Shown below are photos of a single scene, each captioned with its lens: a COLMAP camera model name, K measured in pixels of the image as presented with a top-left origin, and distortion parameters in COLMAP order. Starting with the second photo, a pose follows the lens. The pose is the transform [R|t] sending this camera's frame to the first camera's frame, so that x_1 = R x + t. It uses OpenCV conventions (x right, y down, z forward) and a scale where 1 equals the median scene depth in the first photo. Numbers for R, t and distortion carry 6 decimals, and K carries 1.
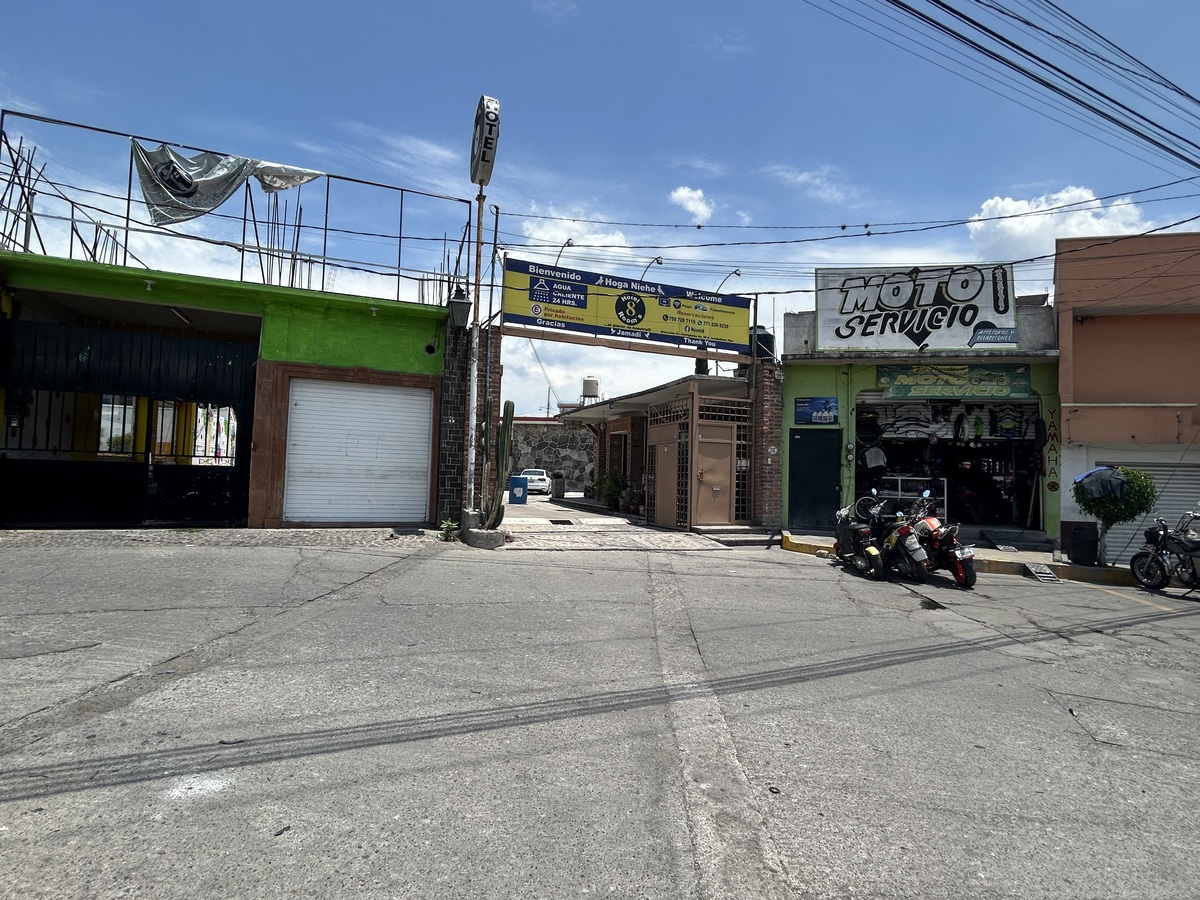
lens RADIAL K [[582.0, 0, 600.4], [0, 582.0, 447.6], [0, 0, 1]] dist [-0.000771, -0.000385]
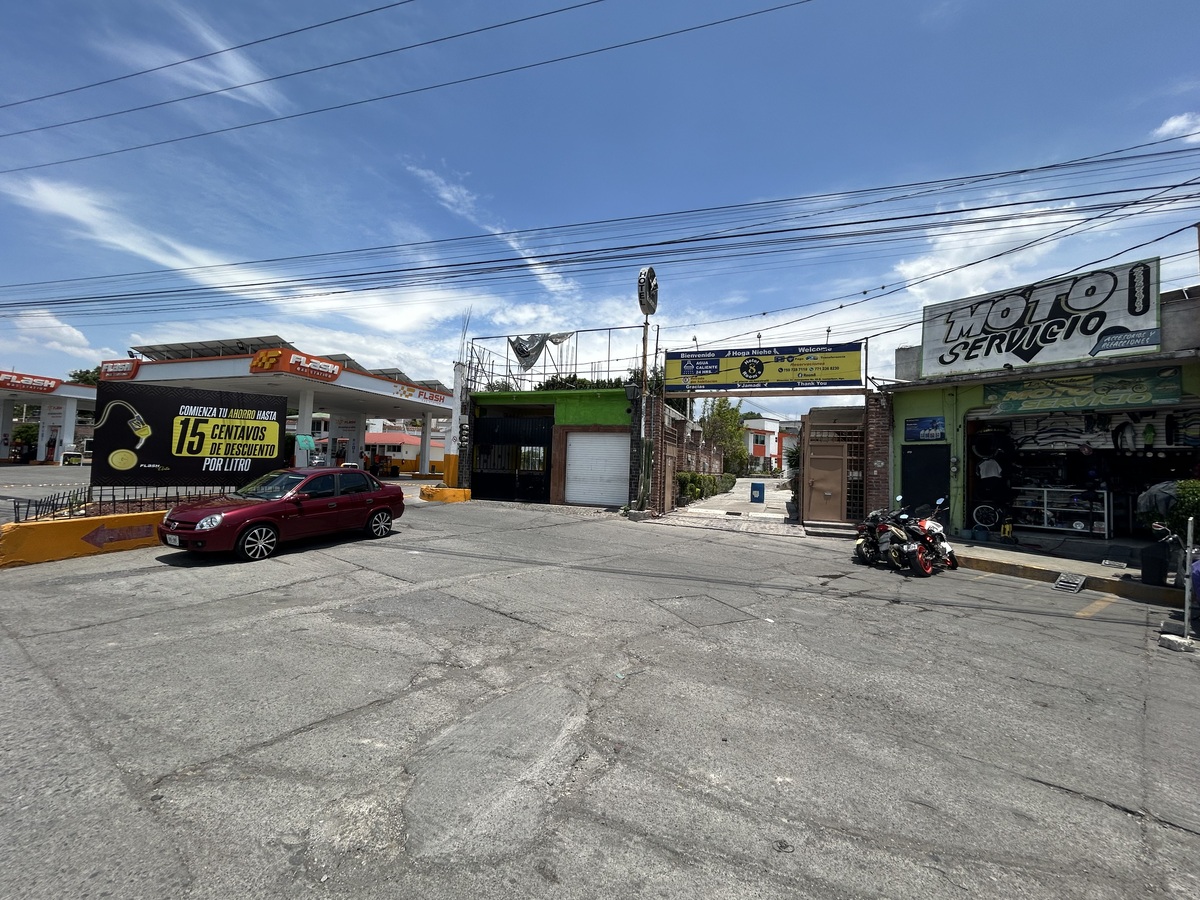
lens RADIAL K [[480.7, 0, 602.3], [0, 480.7, 449.5], [0, 0, 1]] dist [0.001701, 0.000199]
pose [[0.748181, -0.030757, -0.662781, 0.543332], [0.019036, 0.999509, -0.024895, -0.011550], [0.663221, 0.006009, 0.748399, -0.147943]]
